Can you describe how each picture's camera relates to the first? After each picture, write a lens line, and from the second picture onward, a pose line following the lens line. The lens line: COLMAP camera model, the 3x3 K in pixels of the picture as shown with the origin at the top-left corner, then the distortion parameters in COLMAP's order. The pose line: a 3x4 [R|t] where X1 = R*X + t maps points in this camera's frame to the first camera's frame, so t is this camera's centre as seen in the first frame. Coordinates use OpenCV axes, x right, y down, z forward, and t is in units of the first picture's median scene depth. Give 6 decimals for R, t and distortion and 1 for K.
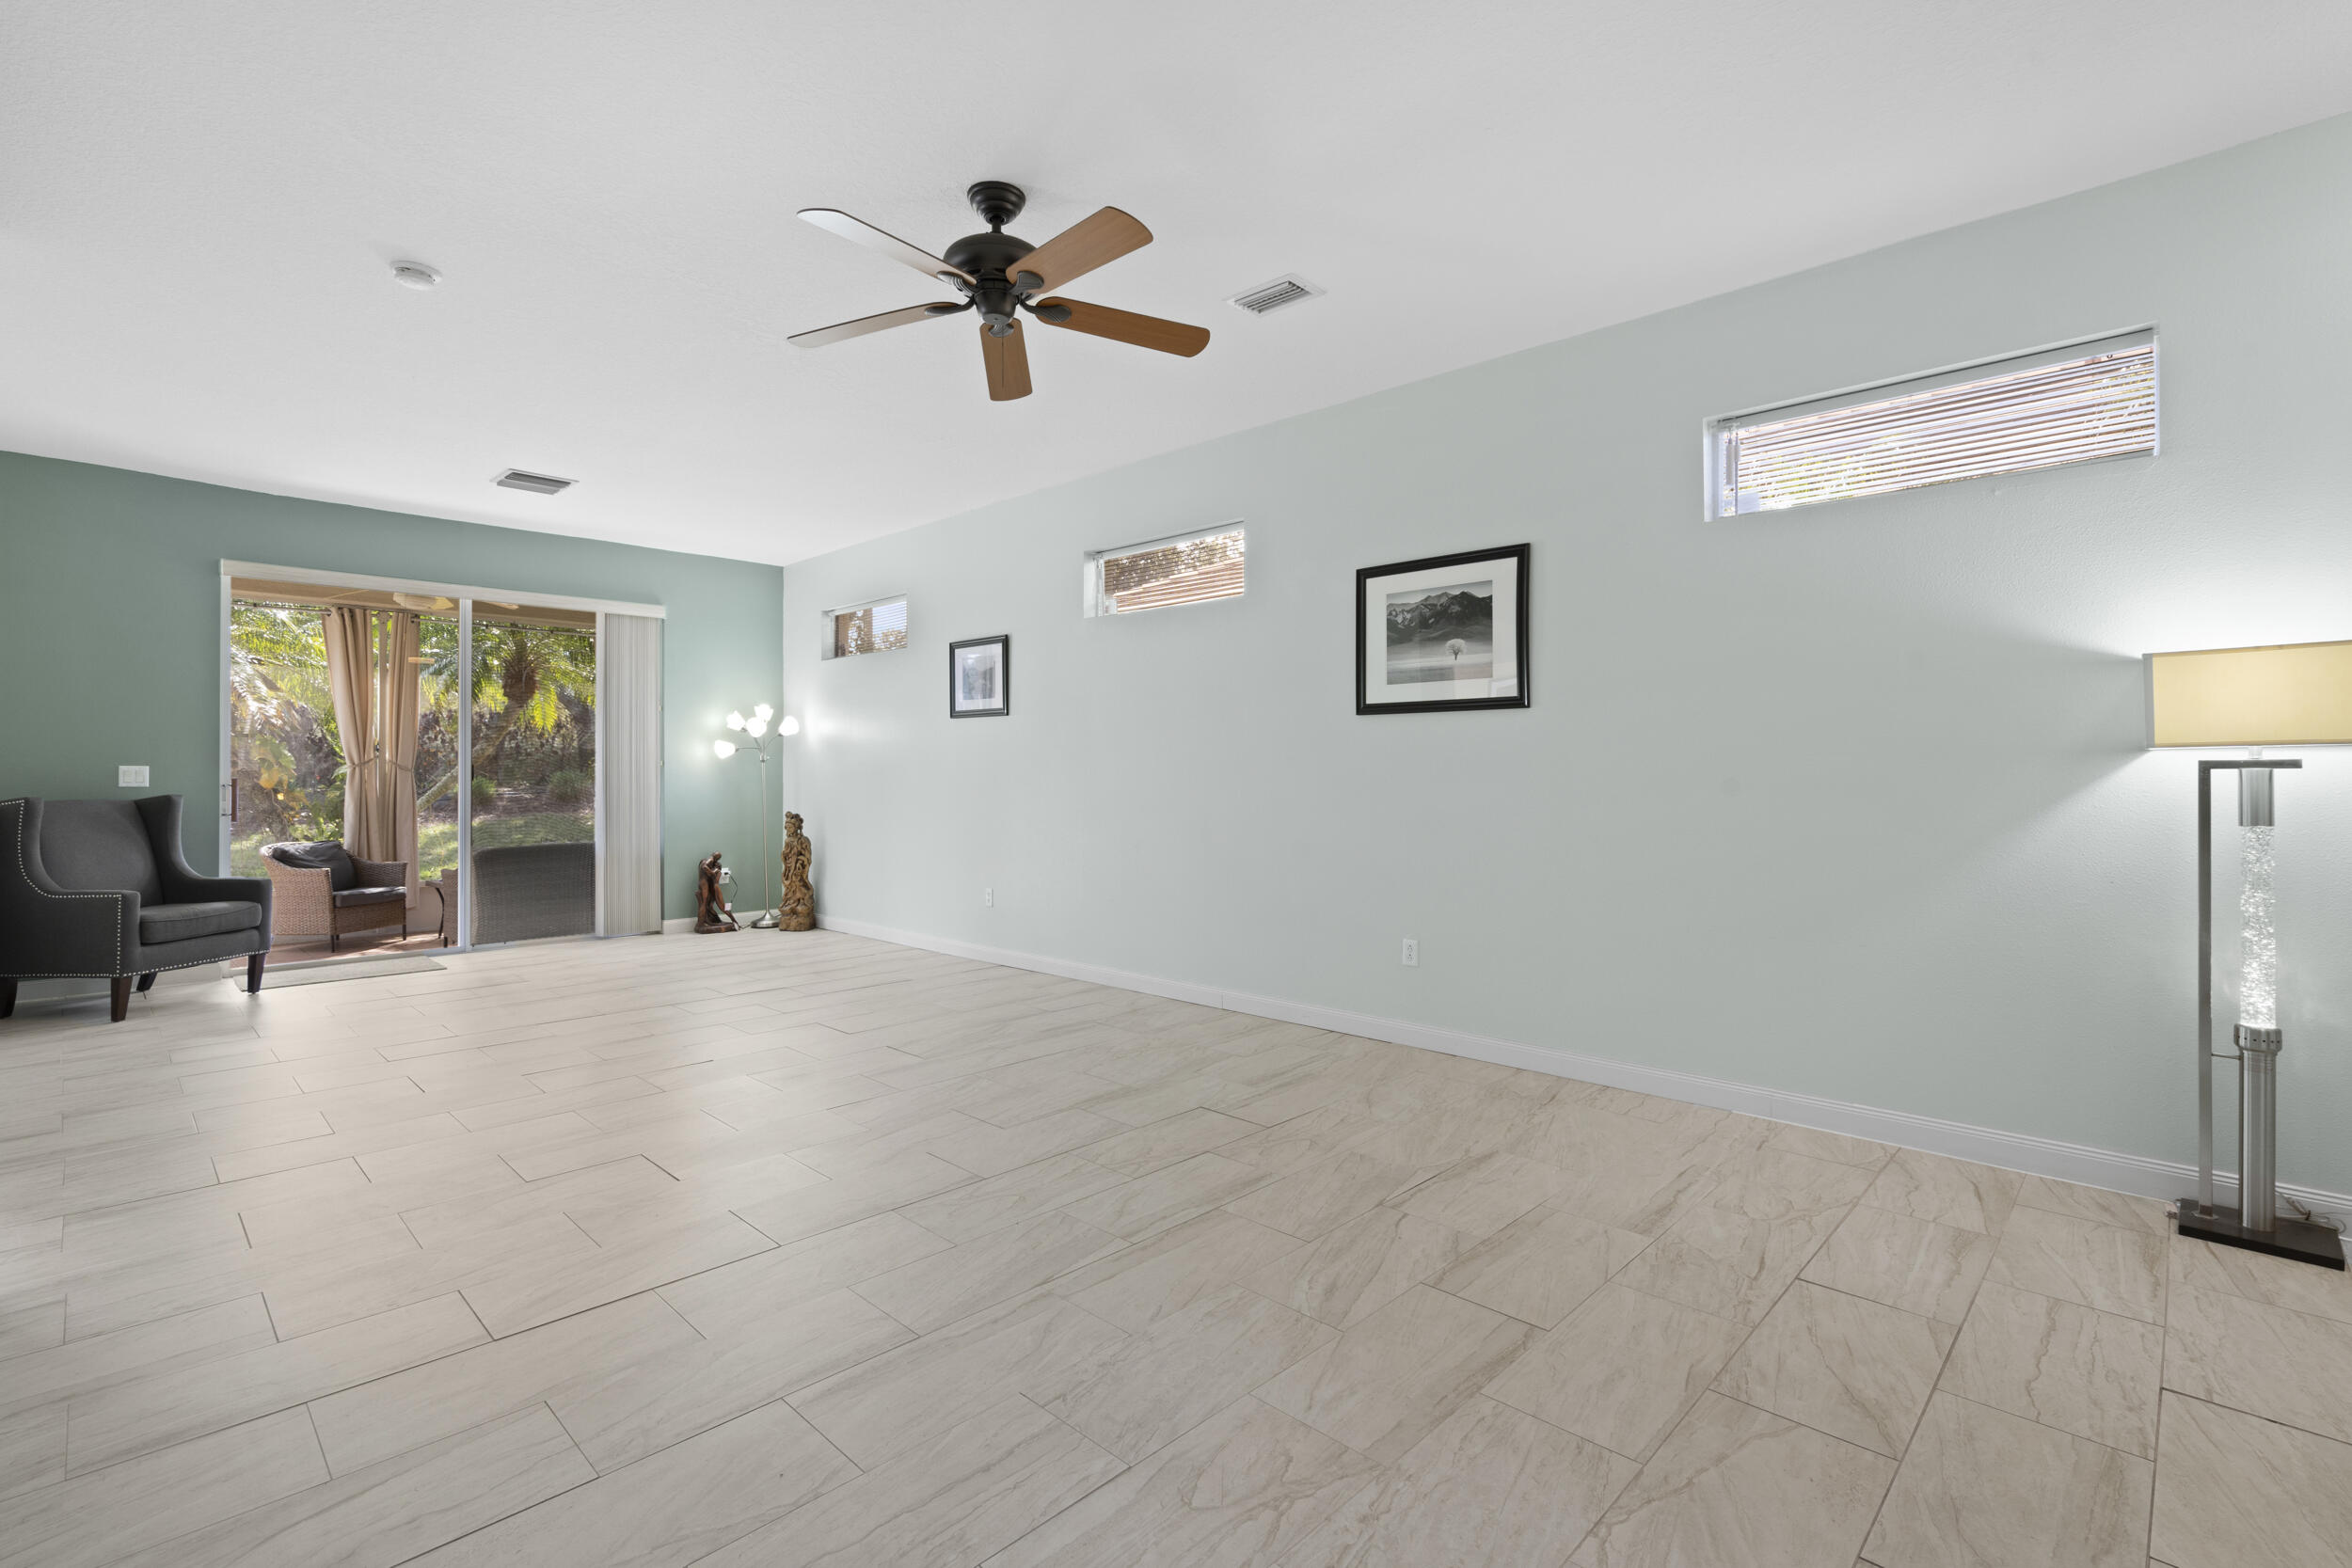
lens RADIAL K [[1061.0, 0, 1165.9], [0, 1061.0, 771.0], [0, 0, 1]] dist [-0.000337, 0.000291]
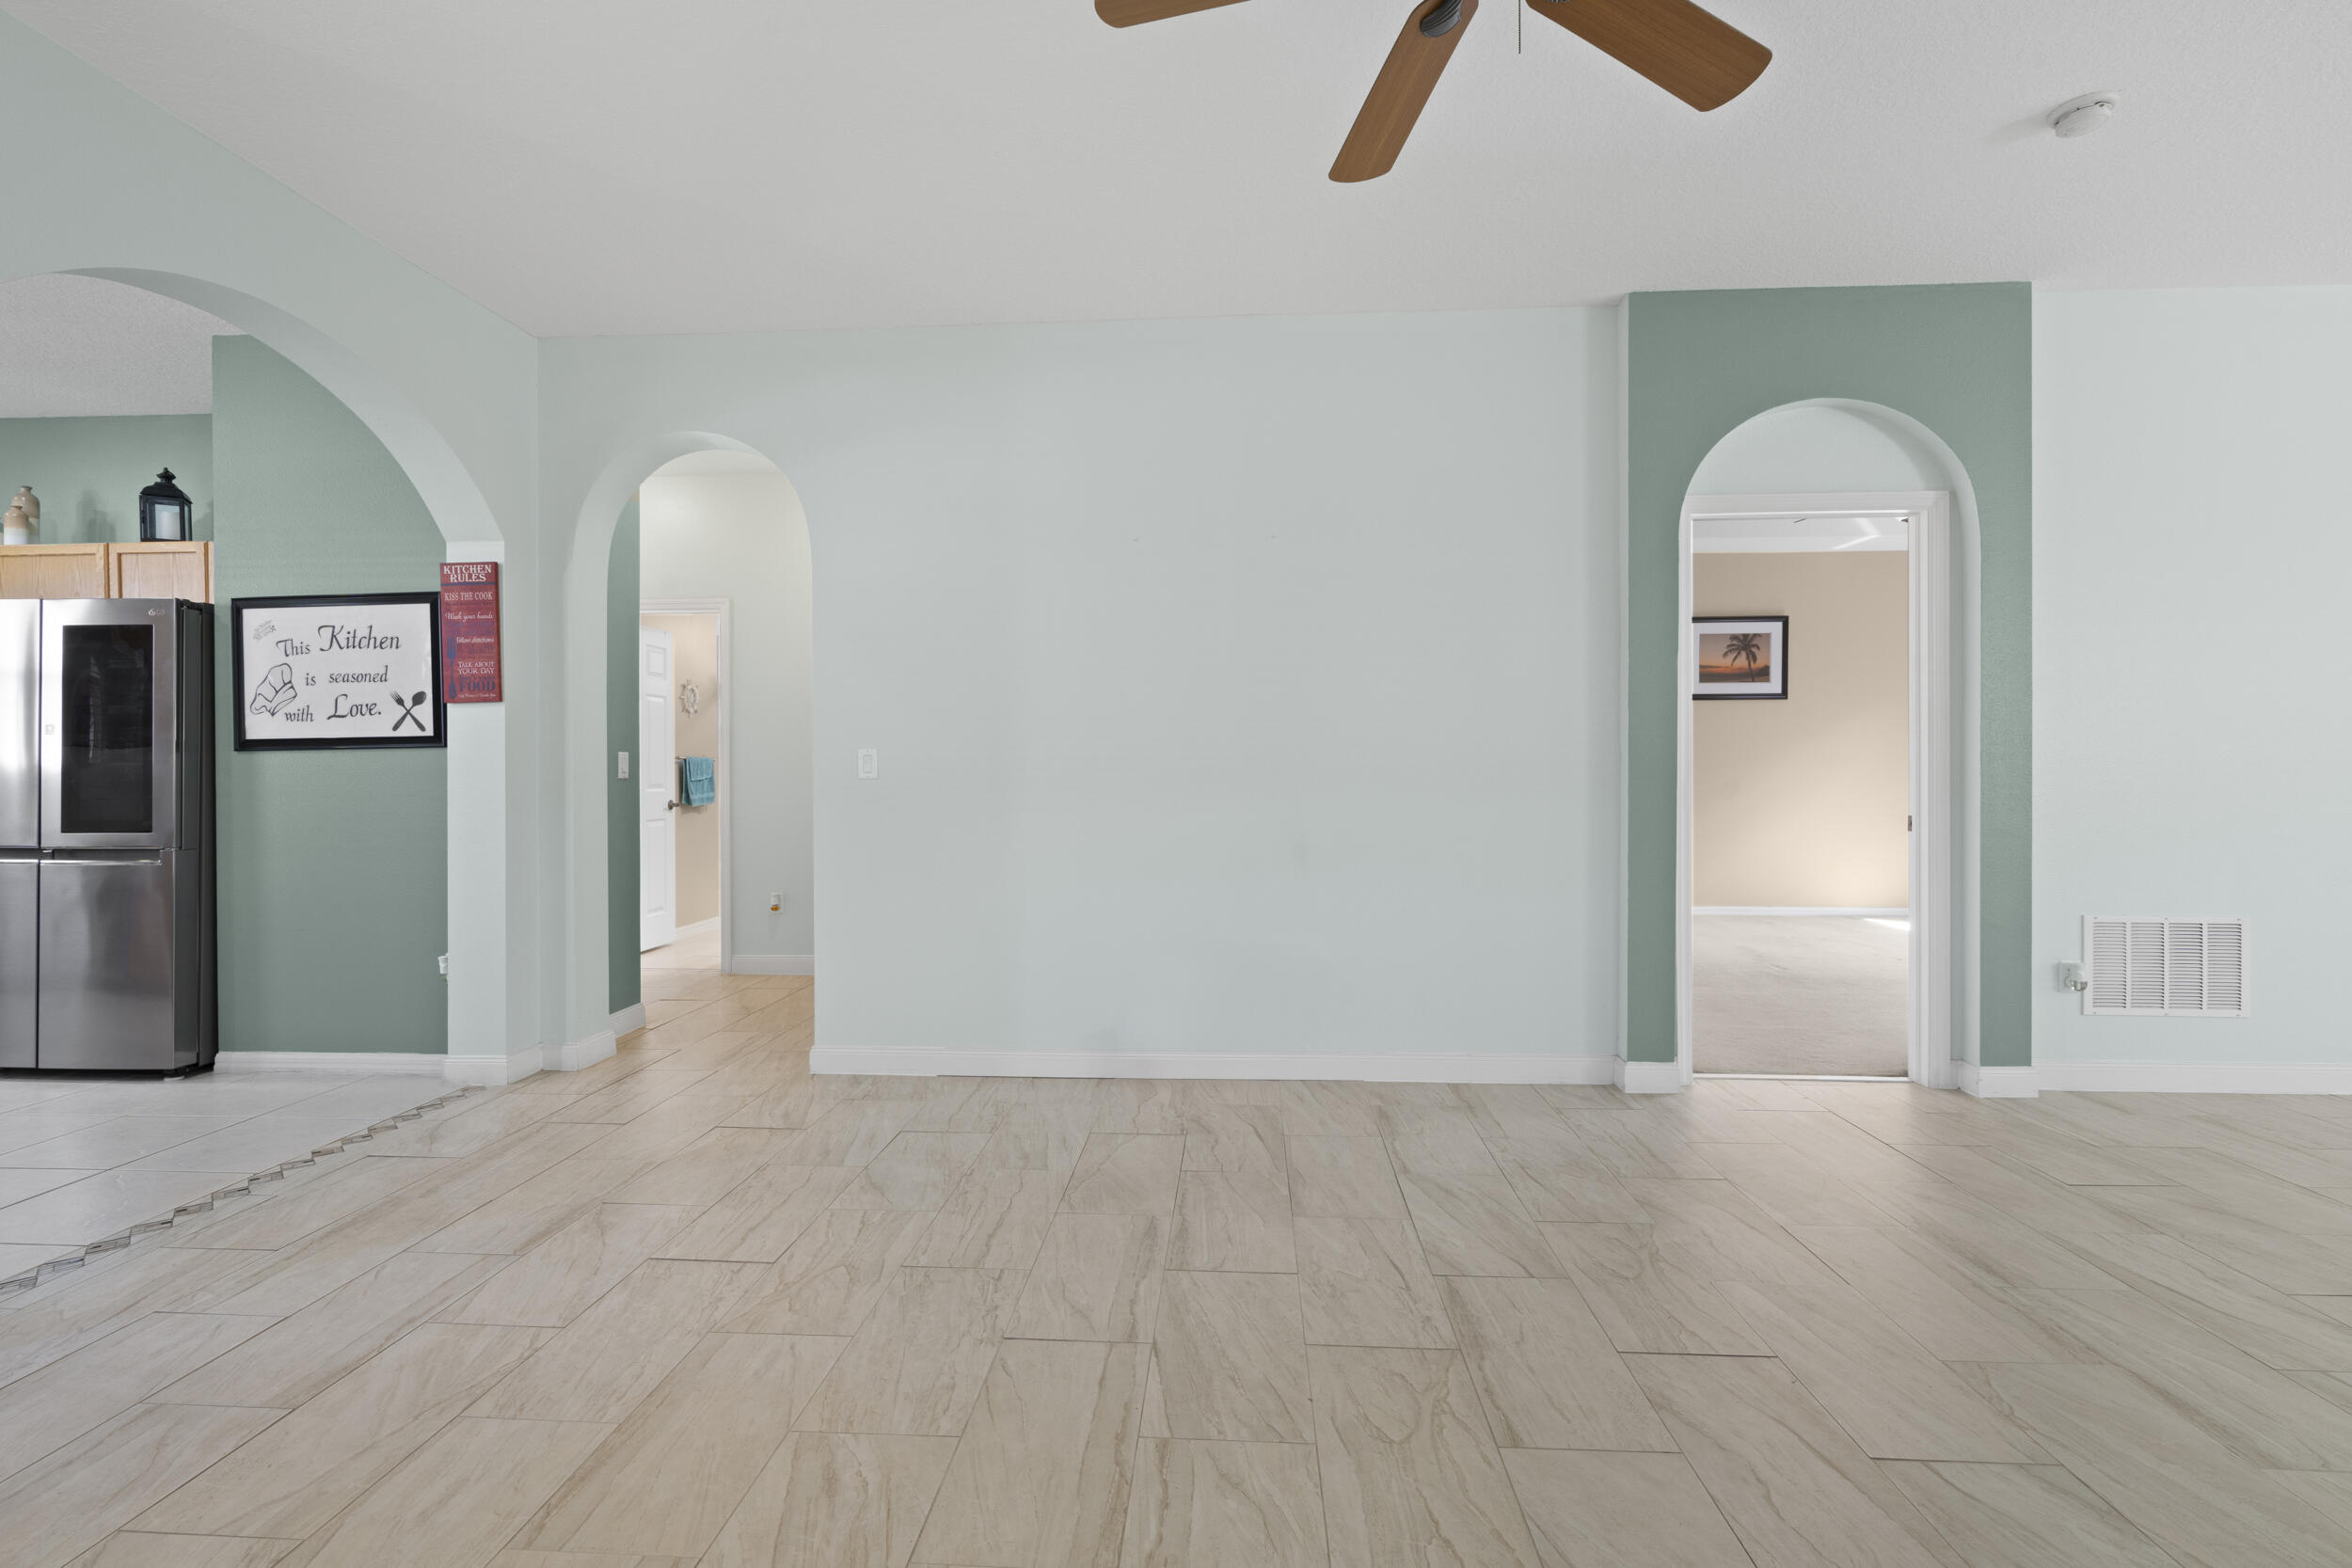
lens RADIAL K [[1059.7, 0, 1172.6], [0, 1059.7, 774.3], [0, 0, 1]] dist [-0.001239, 0.000586]
pose [[-0.757358, 0.007207, -0.652960, 0.181782], [0.007376, 0.999970, 0.002481, 0.003616], [0.652958, -0.002937, -0.757388, 0.693054]]
